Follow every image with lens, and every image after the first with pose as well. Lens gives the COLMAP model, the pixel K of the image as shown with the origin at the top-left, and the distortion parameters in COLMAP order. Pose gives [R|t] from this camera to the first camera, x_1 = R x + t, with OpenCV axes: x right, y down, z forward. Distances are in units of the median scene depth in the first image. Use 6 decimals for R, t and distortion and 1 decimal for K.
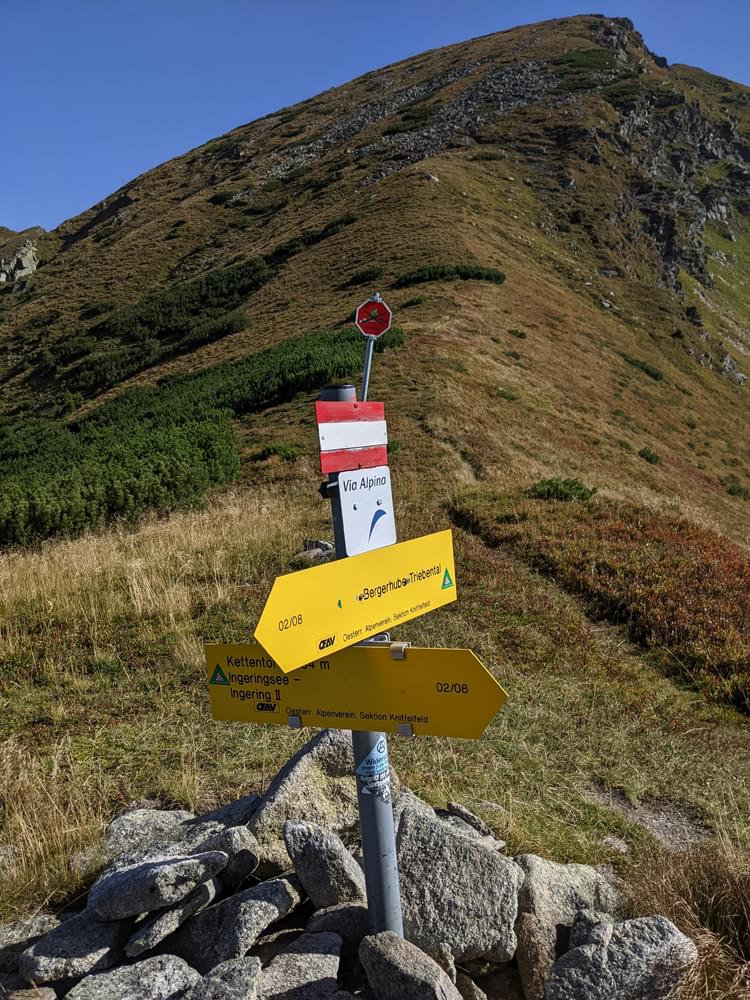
lens RADIAL K [[796.0, 0, 375.0], [0, 796.0, 500.0], [0, 0, 1]] dist [0.063565, -0.110754]
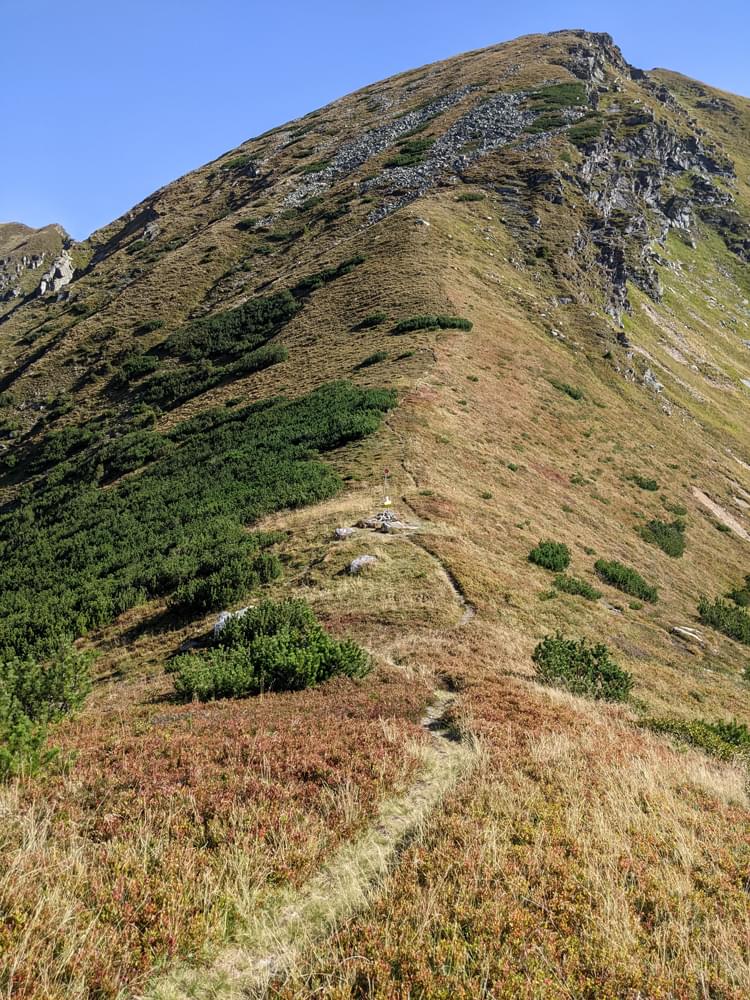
lens RADIAL K [[796.0, 0, 375.0], [0, 796.0, 500.0], [0, 0, 1]] dist [0.063565, -0.110754]
pose [[0.999844, -0.015849, -0.007750, -0.001837], [0.016052, 0.999511, 0.026853, -0.006229], [0.007321, -0.026973, 0.999609, -0.226310]]
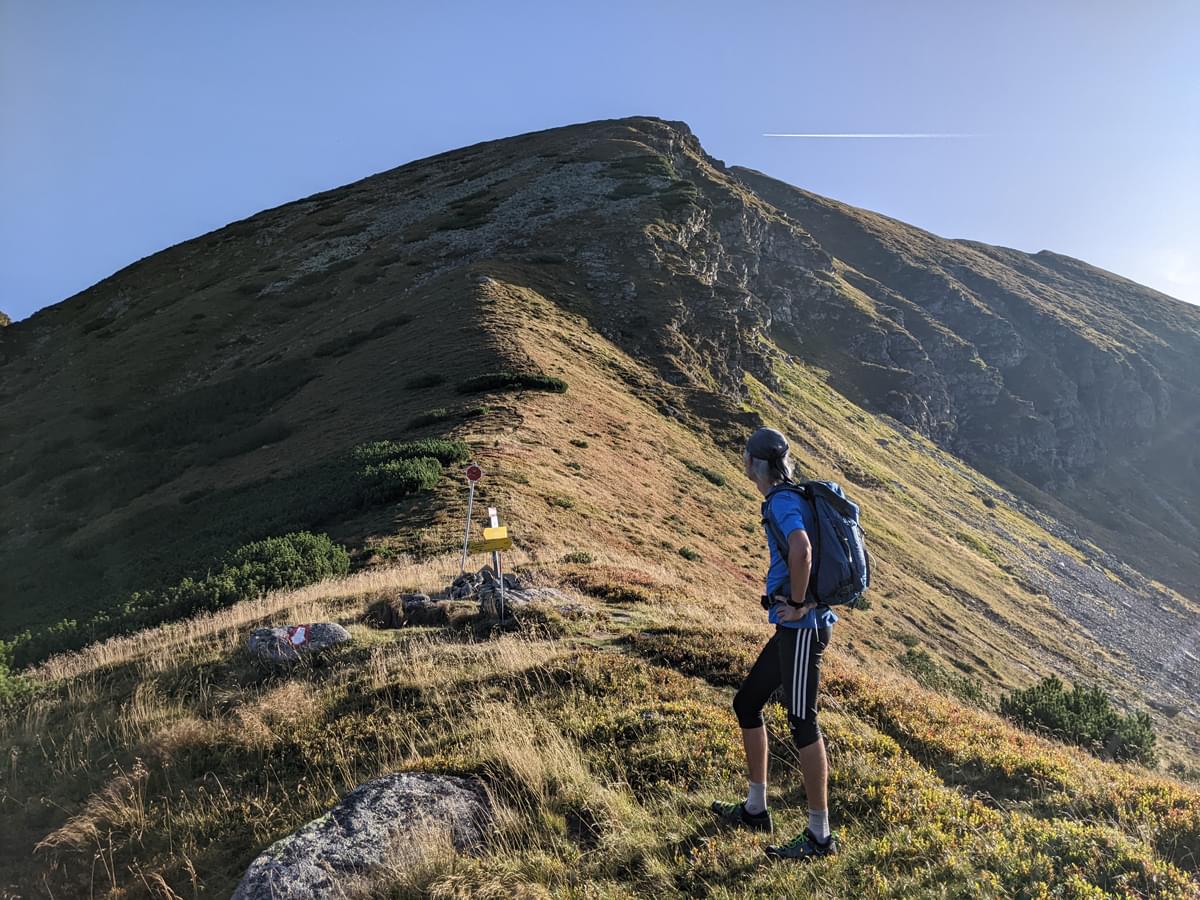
lens RADIAL K [[932.9, 0, 600.0], [0, 932.9, 450.0], [0, 0, 1]] dist [0.143358, -0.000187]
pose [[0.983250, -0.012589, 0.181828, -0.004990], [0.046564, 0.981856, -0.183821, 0.007975], [-0.176215, 0.189209, 0.965996, -0.061395]]
